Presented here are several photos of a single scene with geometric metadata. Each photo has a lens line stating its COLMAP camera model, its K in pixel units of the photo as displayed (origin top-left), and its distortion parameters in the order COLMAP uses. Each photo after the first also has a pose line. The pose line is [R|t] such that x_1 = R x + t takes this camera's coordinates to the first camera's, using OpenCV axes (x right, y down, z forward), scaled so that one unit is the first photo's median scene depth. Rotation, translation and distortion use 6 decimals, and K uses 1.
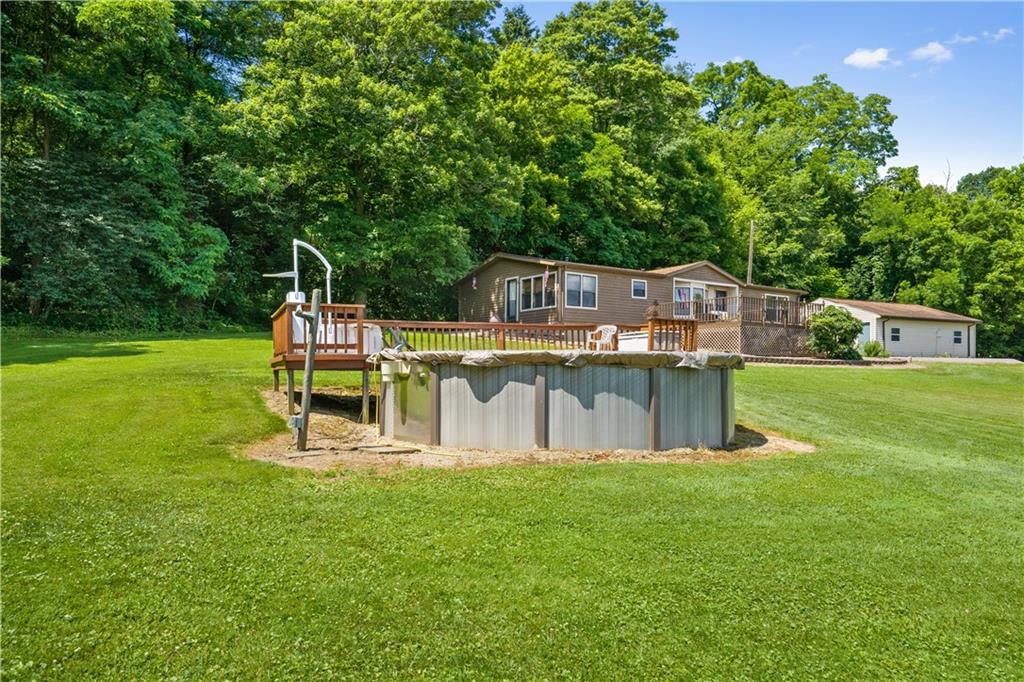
lens RADIAL K [[684.1, 0, 512.0], [0, 684.1, 341.0], [0, 0, 1]] dist [0.004505, 0.001107]
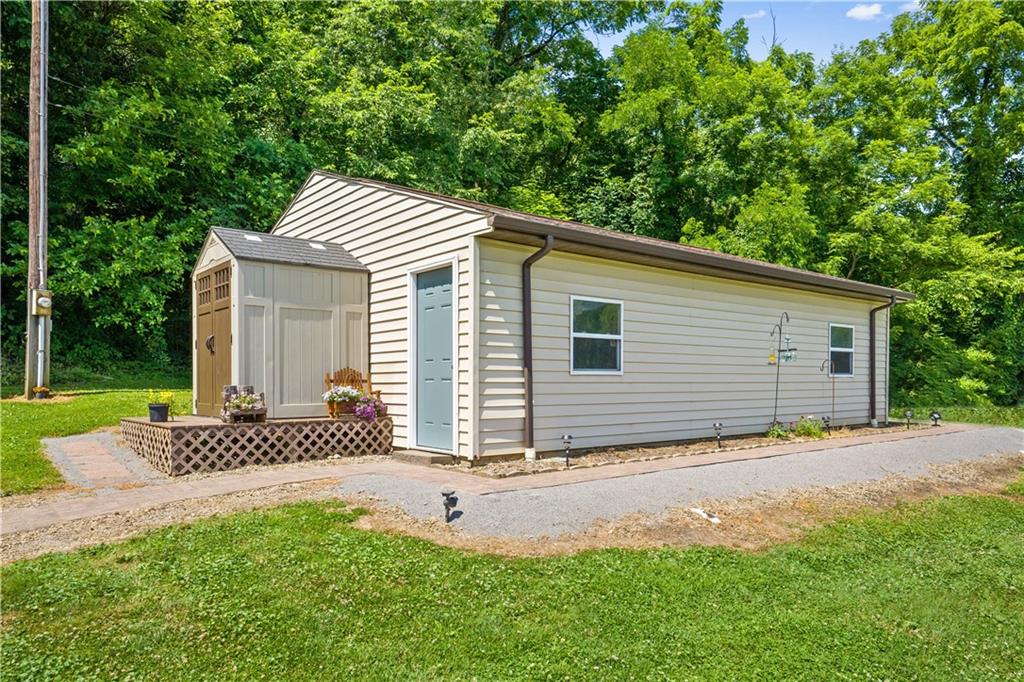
lens RADIAL K [[684.1, 0, 512.0], [0, 684.1, 341.0], [0, 0, 1]] dist [0.004505, 0.001107]
pose [[0.974320, 0.007391, 0.225048, 0.369907], [-0.004724, 0.999912, -0.012391, -0.004232], [-0.225120, 0.011010, 0.974269, 0.612377]]
